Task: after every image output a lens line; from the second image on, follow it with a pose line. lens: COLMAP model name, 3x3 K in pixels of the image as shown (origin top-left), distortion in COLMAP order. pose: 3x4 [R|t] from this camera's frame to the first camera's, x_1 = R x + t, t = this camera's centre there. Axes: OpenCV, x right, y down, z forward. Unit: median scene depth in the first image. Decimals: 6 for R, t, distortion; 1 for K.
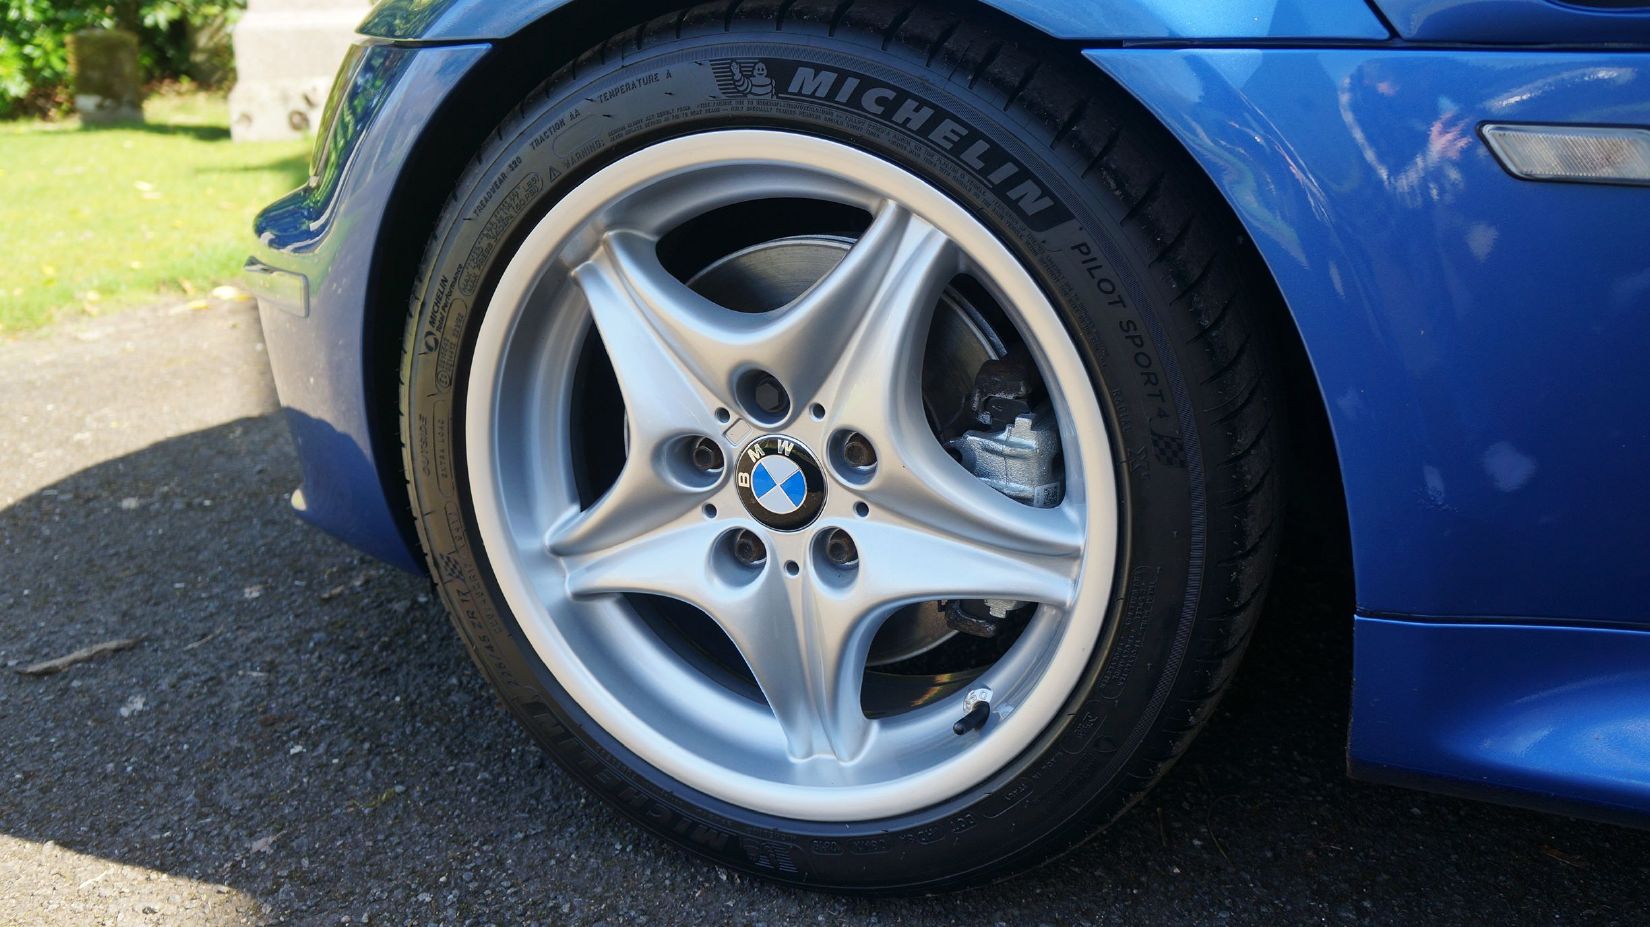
lens RADIAL K [[1337.0, 0, 827.8], [0, 1337.0, 465.5], [0, 0, 1]] dist [-0.085288, 0.048945]
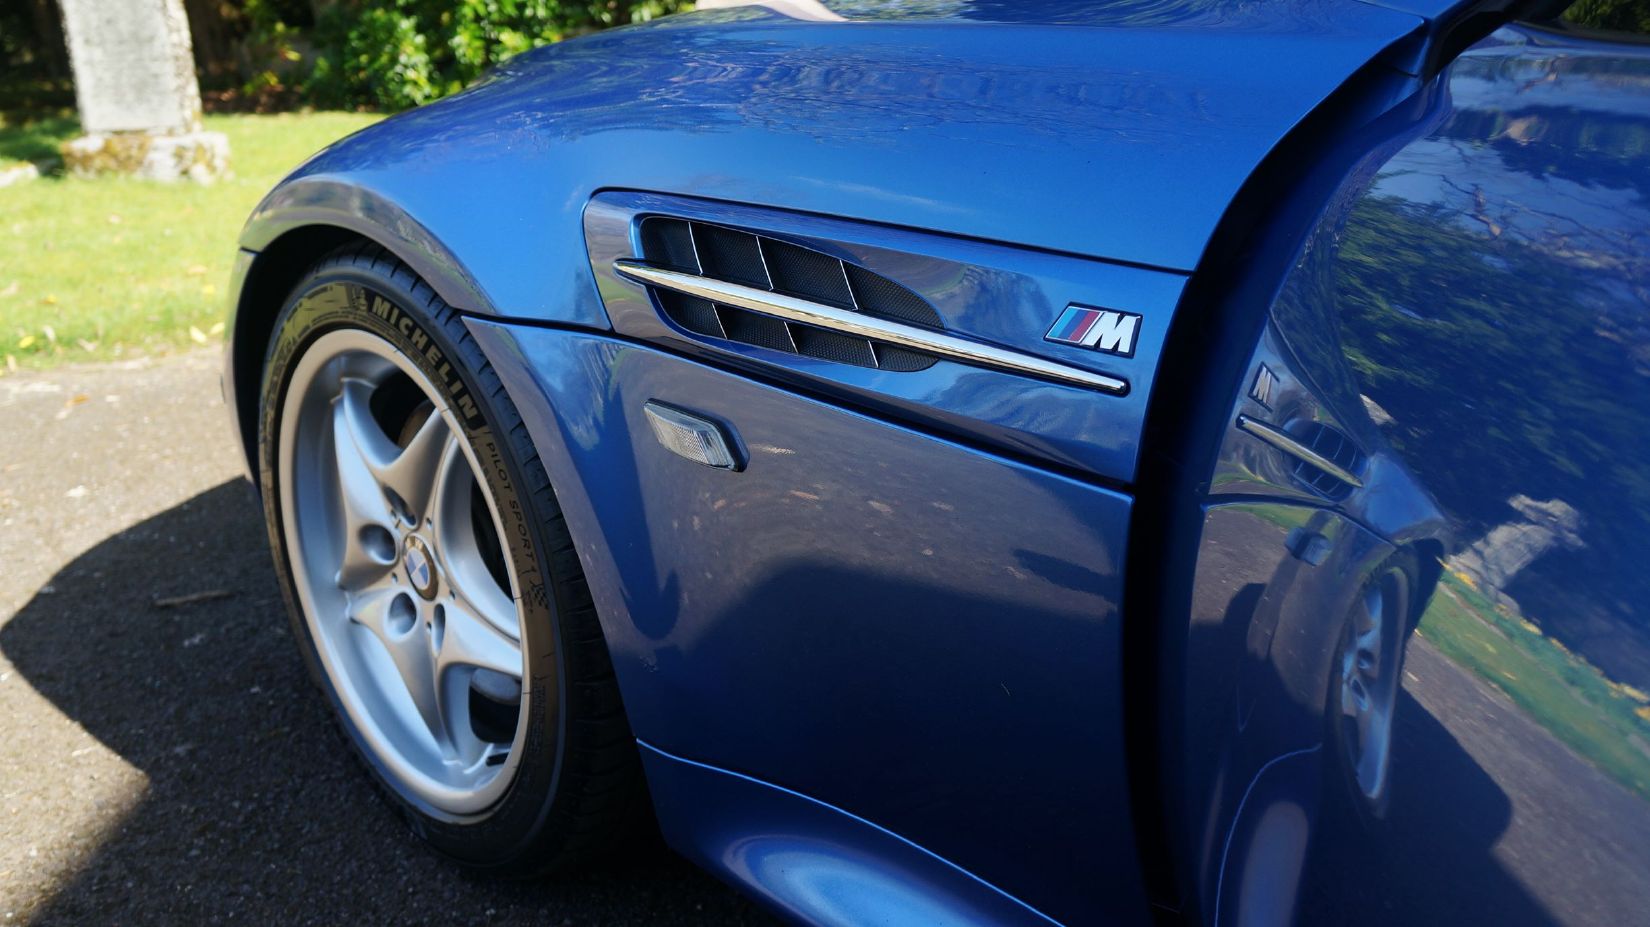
lens RADIAL K [[1337.0, 0, 823.3], [0, 1337.0, 460.4], [0, 0, 1]] dist [-0.085288, 0.048945]
pose [[0.931012, 0.113392, -0.346929, 0.899821], [-0.108464, 0.993530, 0.033659, -0.207858], [0.348501, 0.006292, 0.937287, -0.182737]]
